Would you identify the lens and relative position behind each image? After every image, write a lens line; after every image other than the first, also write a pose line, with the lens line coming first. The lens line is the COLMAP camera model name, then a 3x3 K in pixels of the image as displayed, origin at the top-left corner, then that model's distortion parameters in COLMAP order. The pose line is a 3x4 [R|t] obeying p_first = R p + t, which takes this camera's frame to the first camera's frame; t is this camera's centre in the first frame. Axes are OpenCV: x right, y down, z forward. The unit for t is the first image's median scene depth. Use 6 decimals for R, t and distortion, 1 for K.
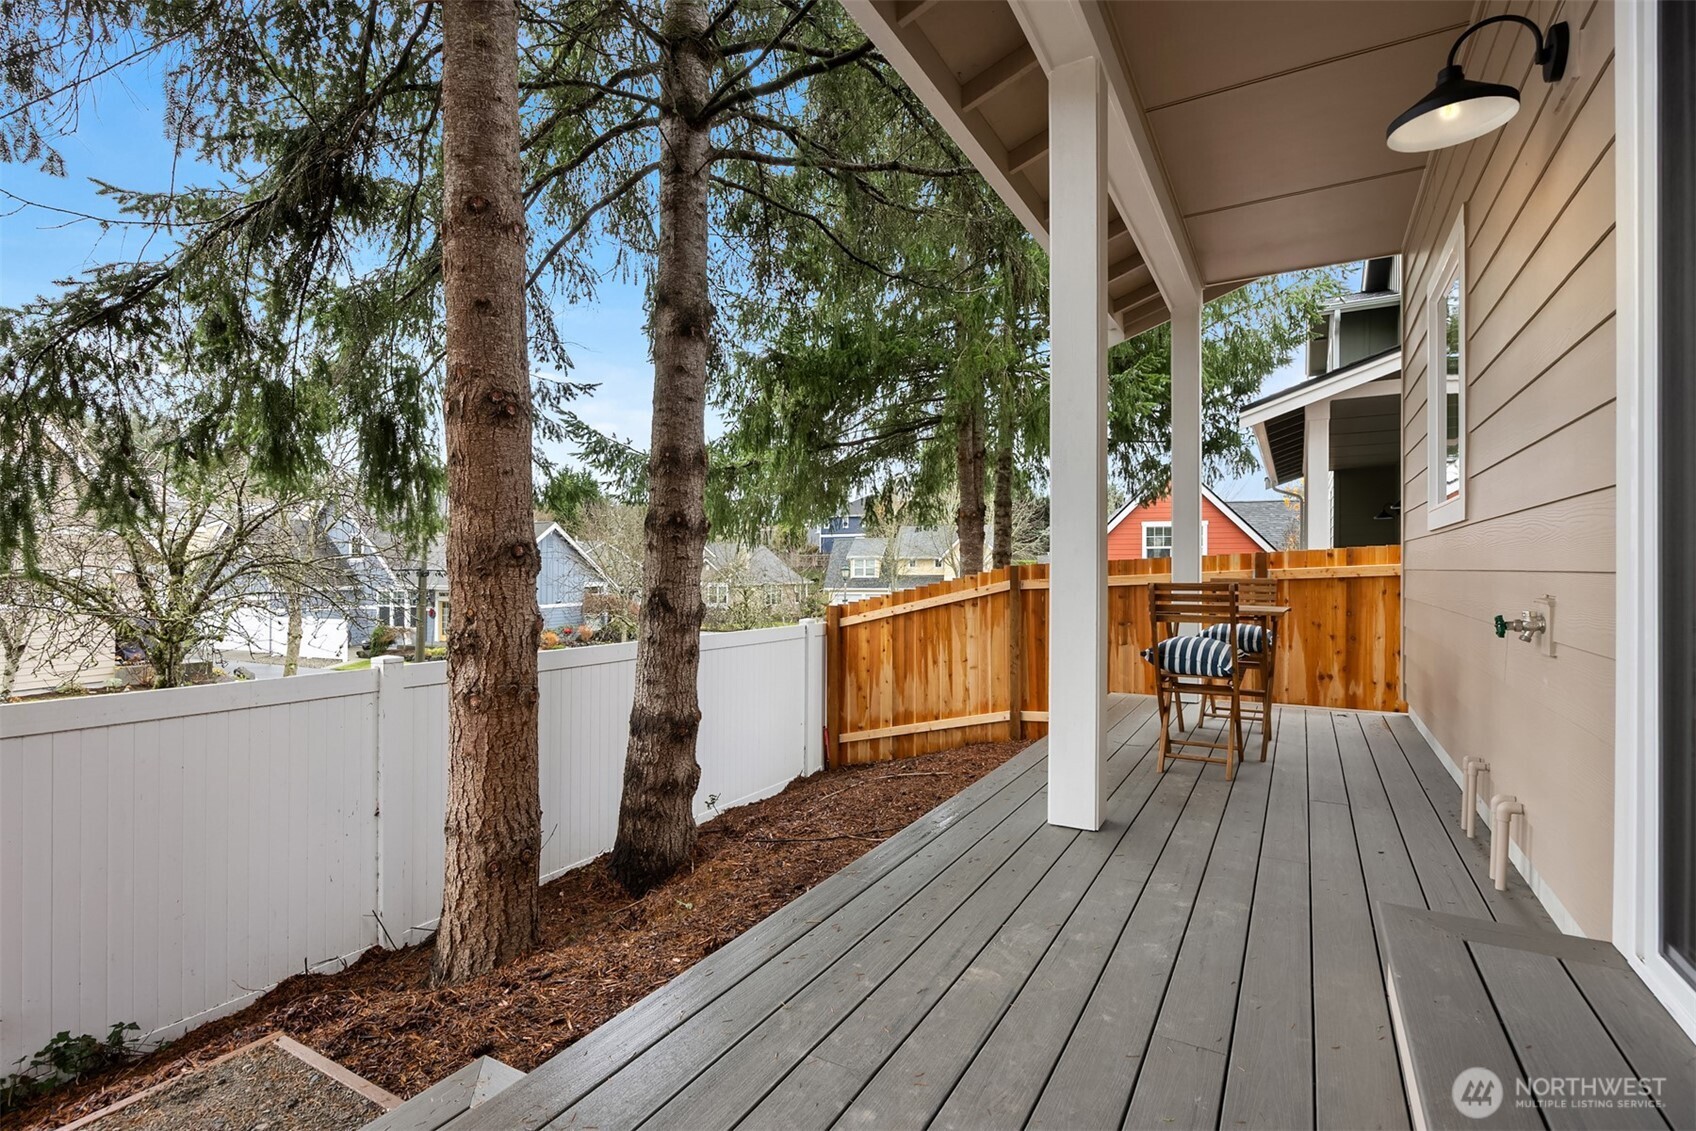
lens RADIAL K [[818.8, 0, 844.6], [0, 818.8, 572.3], [0, 0, 1]] dist [-0.000547, 0.000021]
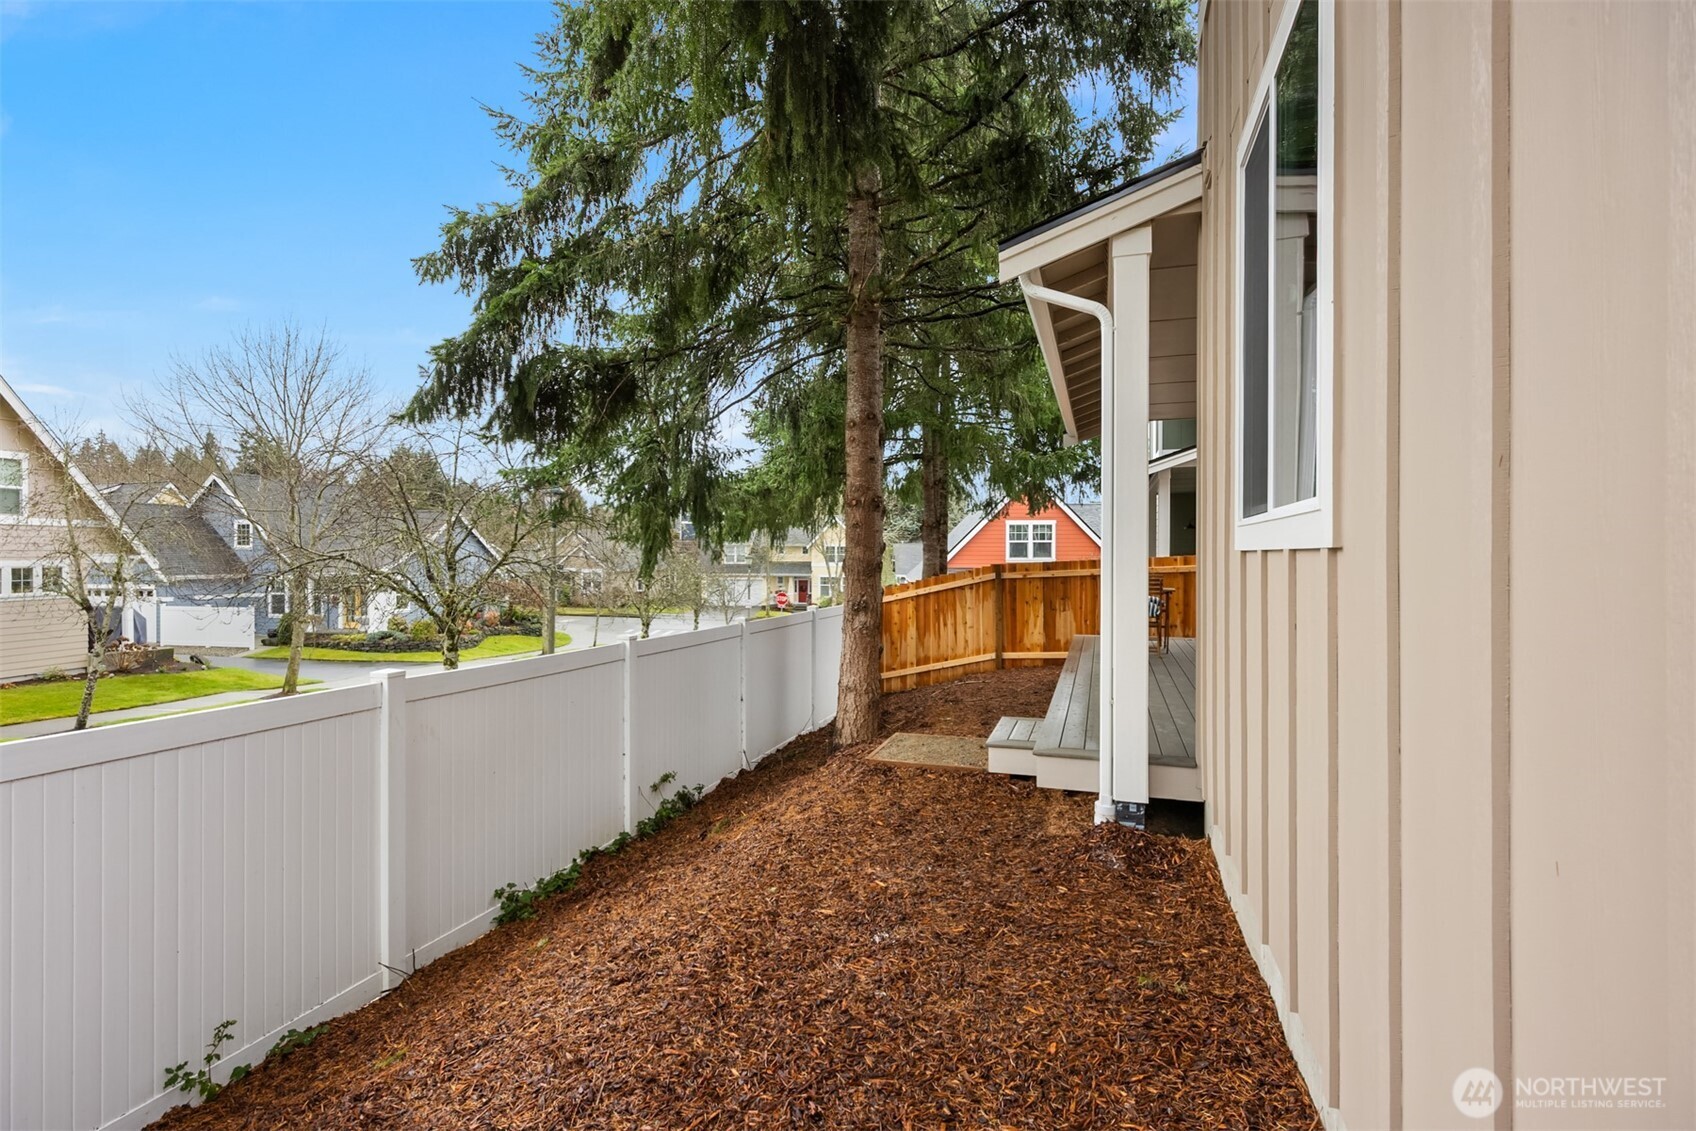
lens RADIAL K [[818.8, 0, 848.8], [0, 818.8, 559.7], [0, 0, 1]] dist [-0.000547, 0.000021]
pose [[0.977955, 0.000103, 0.208817, -0.399843], [-0.000912, 0.999992, 0.003774, -0.021313], [-0.208815, -0.003882, 0.977947, -0.504405]]
